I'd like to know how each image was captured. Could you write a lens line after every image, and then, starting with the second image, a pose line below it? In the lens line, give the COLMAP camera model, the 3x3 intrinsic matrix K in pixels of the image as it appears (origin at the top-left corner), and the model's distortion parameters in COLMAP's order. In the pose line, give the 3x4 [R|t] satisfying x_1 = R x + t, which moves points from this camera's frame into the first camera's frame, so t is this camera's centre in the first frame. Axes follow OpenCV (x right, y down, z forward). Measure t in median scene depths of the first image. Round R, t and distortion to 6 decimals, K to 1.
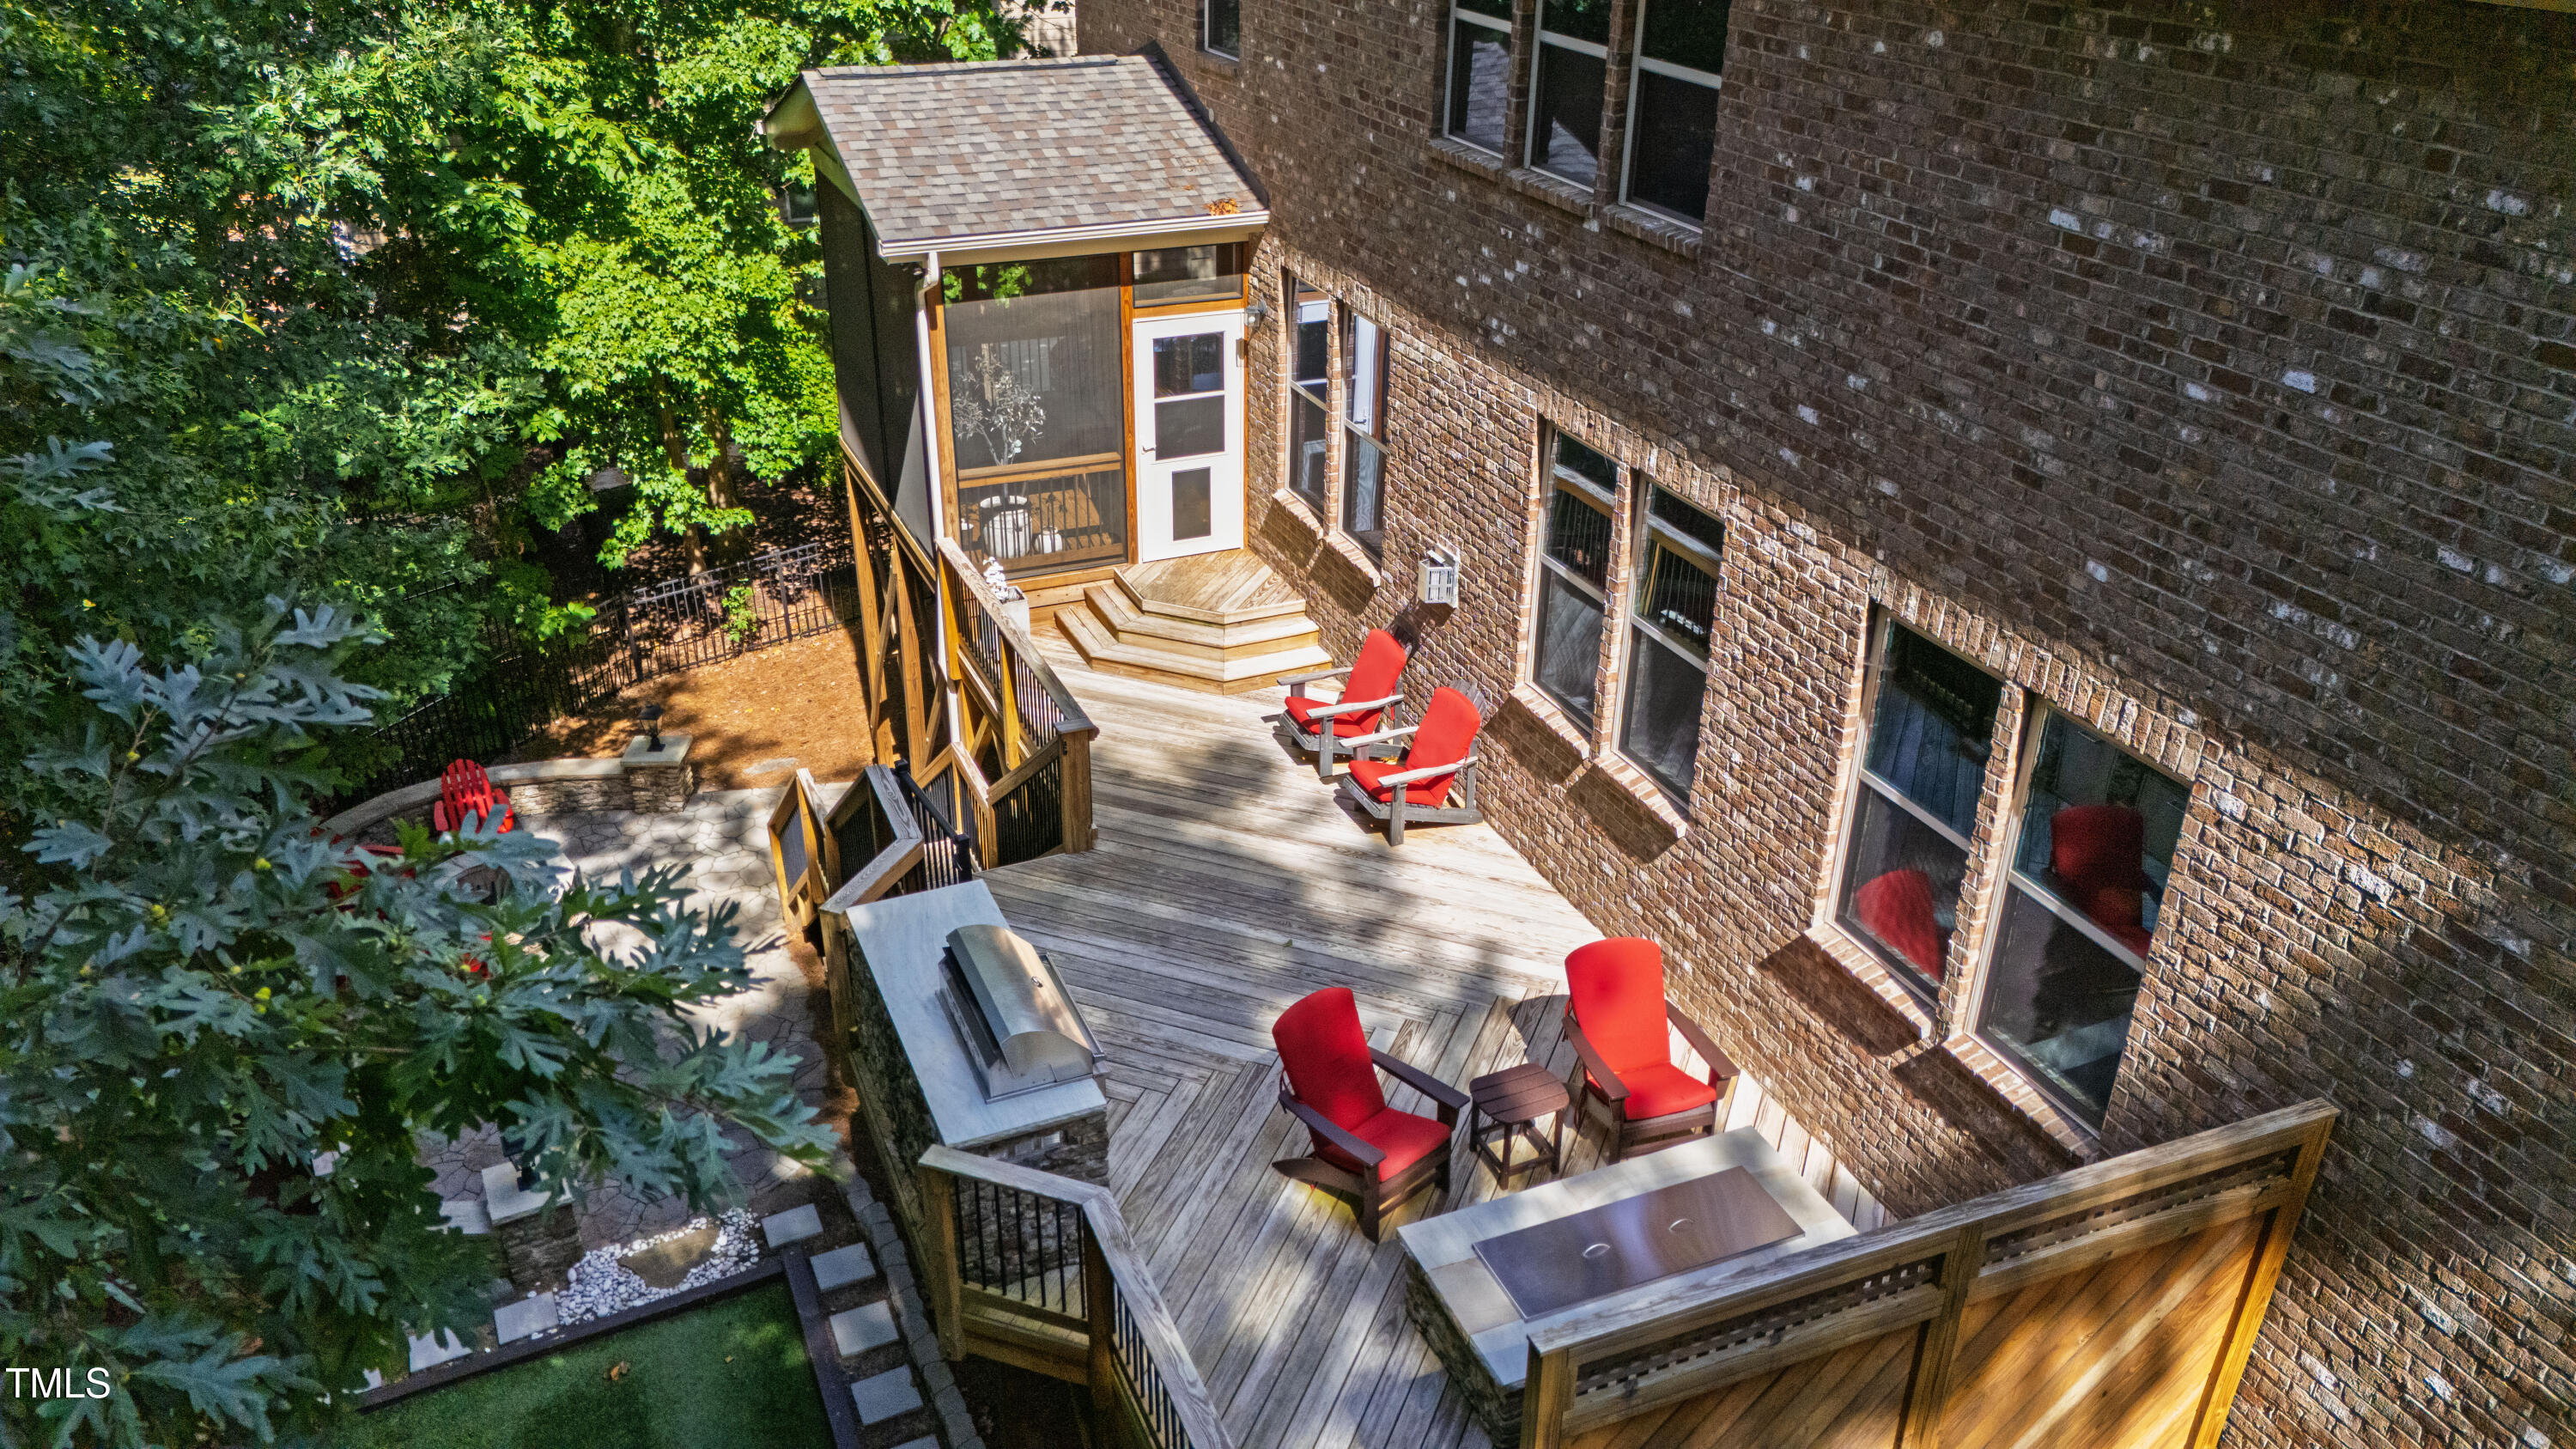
lens RADIAL K [[1916.6, 0, 1280.1], [0, 1916.6, 737.6], [0, 0, 1]] dist [-0.002830, -0.005194]
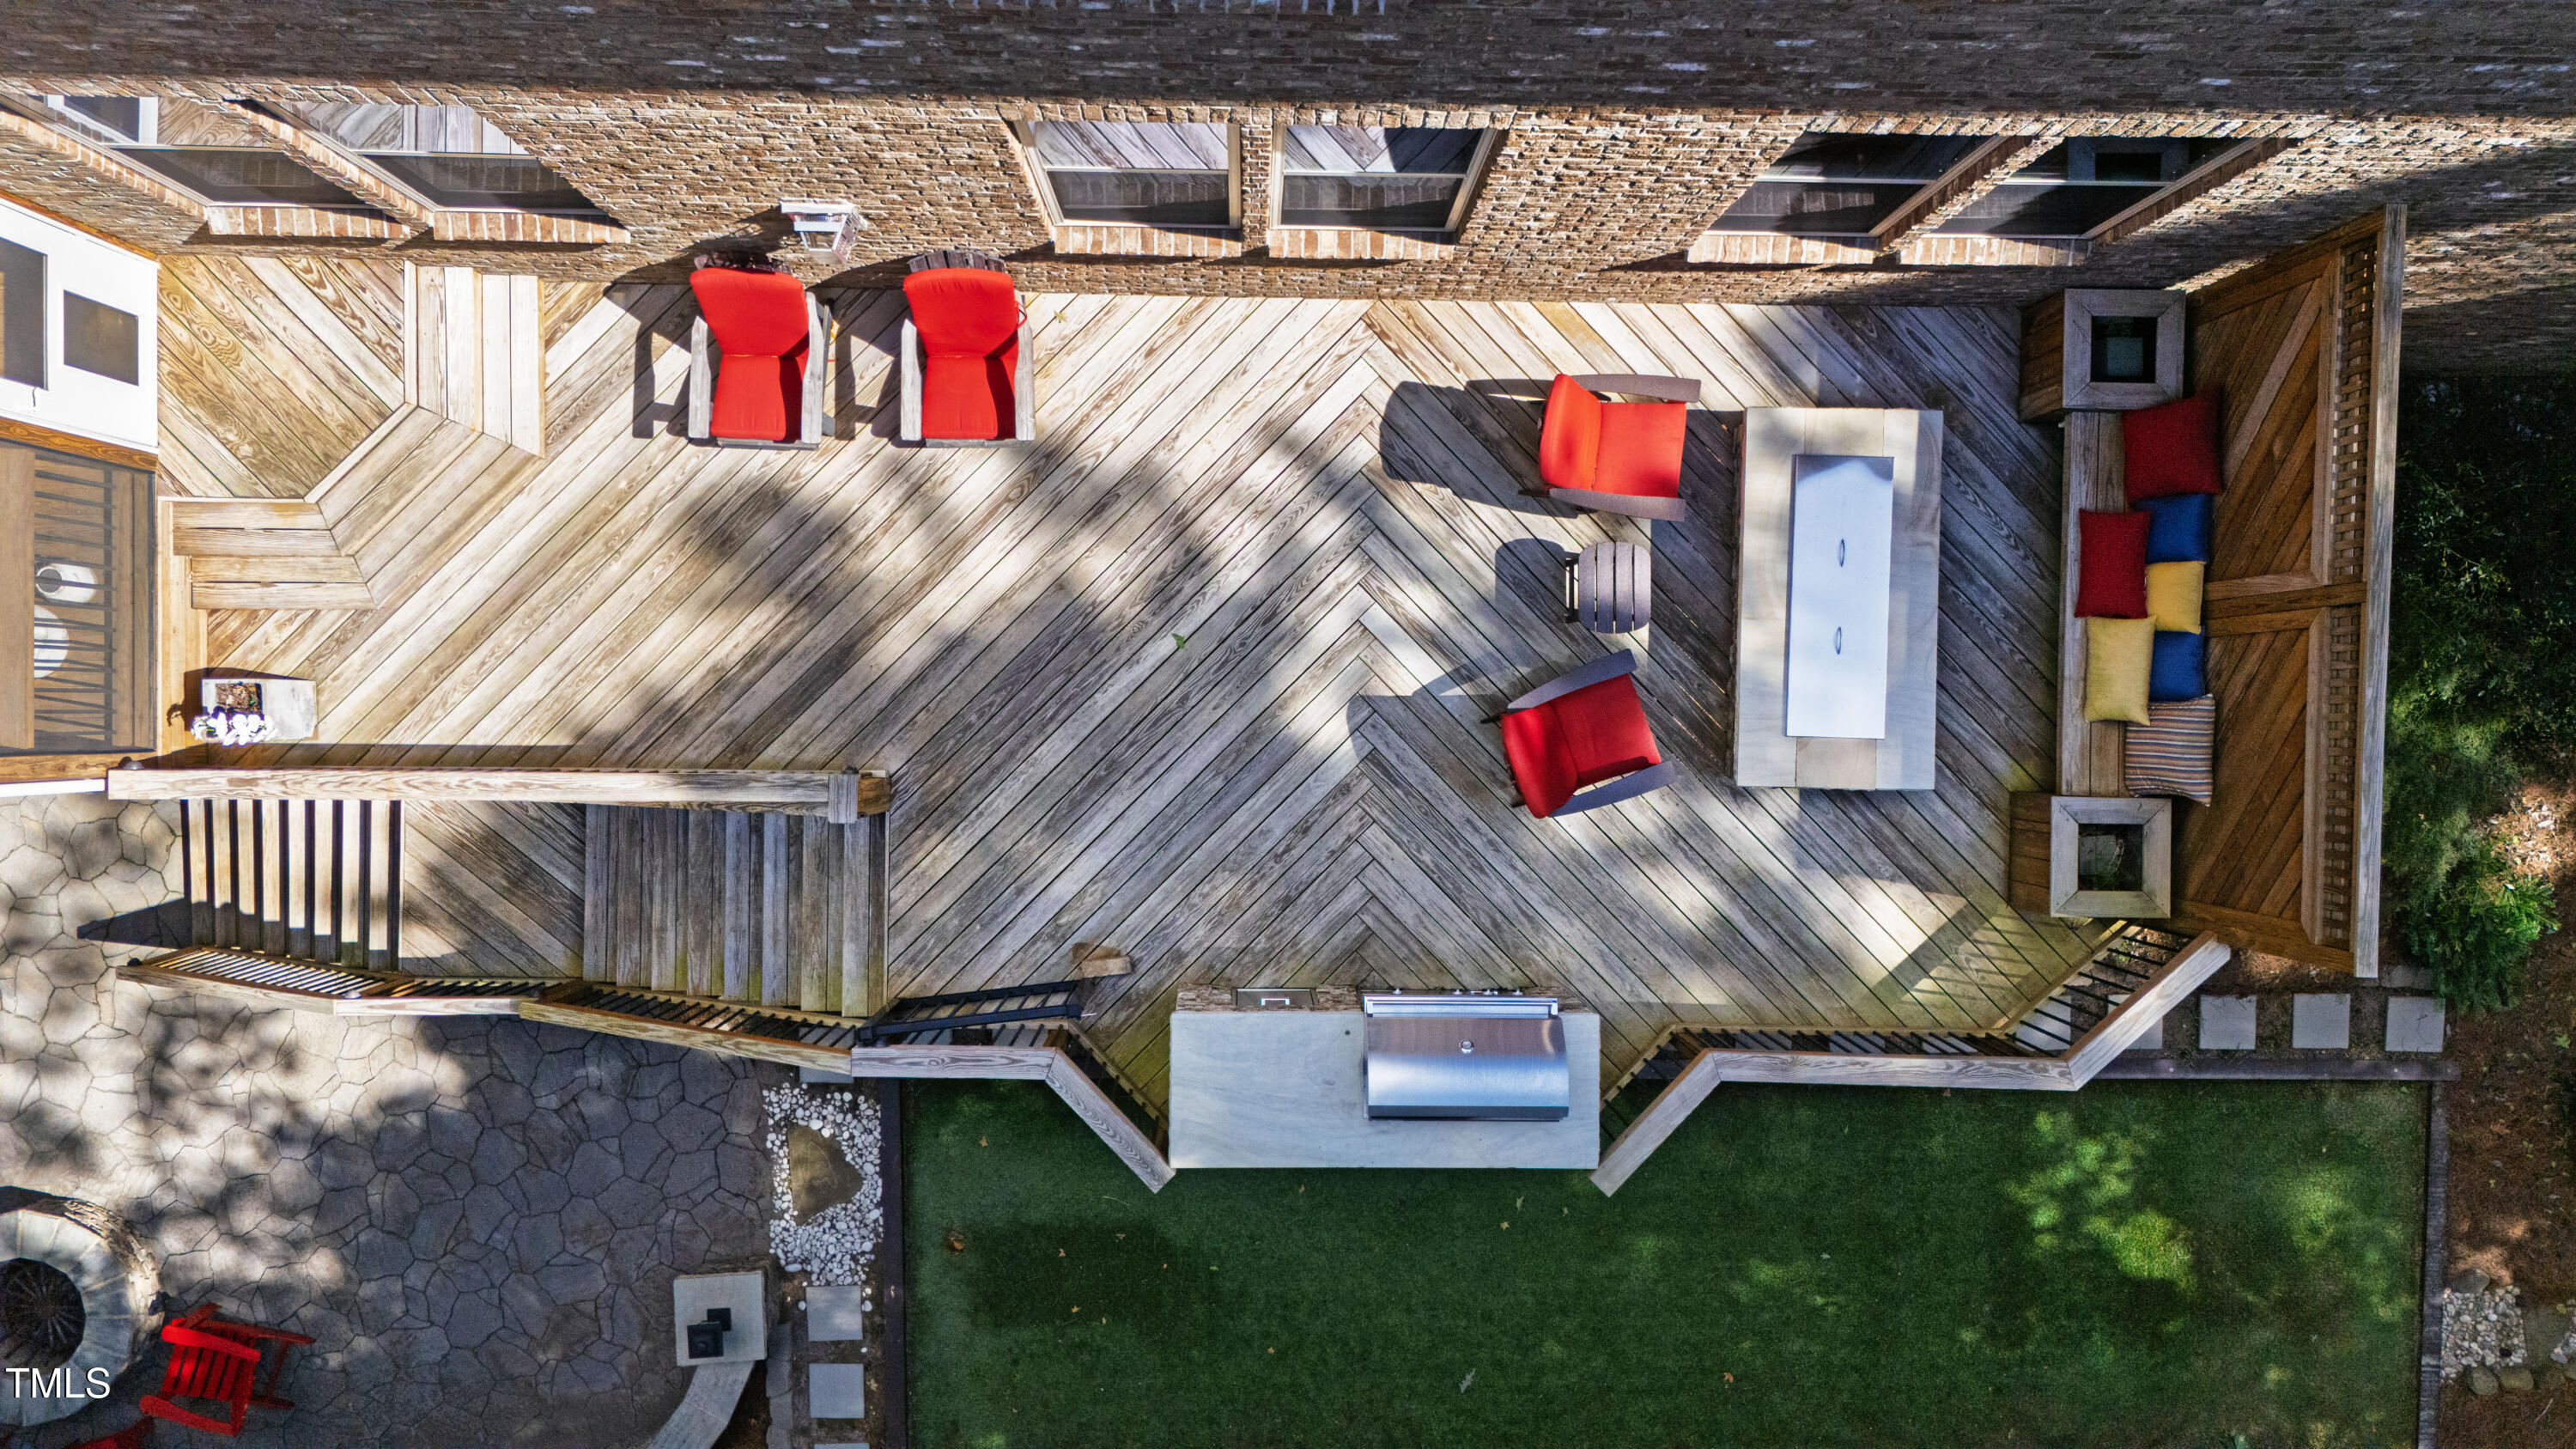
lens RADIAL K [[1916.6, 0, 1280.1], [0, 1916.6, 737.6], [0, 0, 1]] dist [-0.002830, -0.005194]
pose [[0.408645, -0.912259, -0.028159, 0.008012], [0.411805, 0.156758, 0.897688, -0.556985], [-0.814510, -0.378432, 0.439731, 0.480748]]
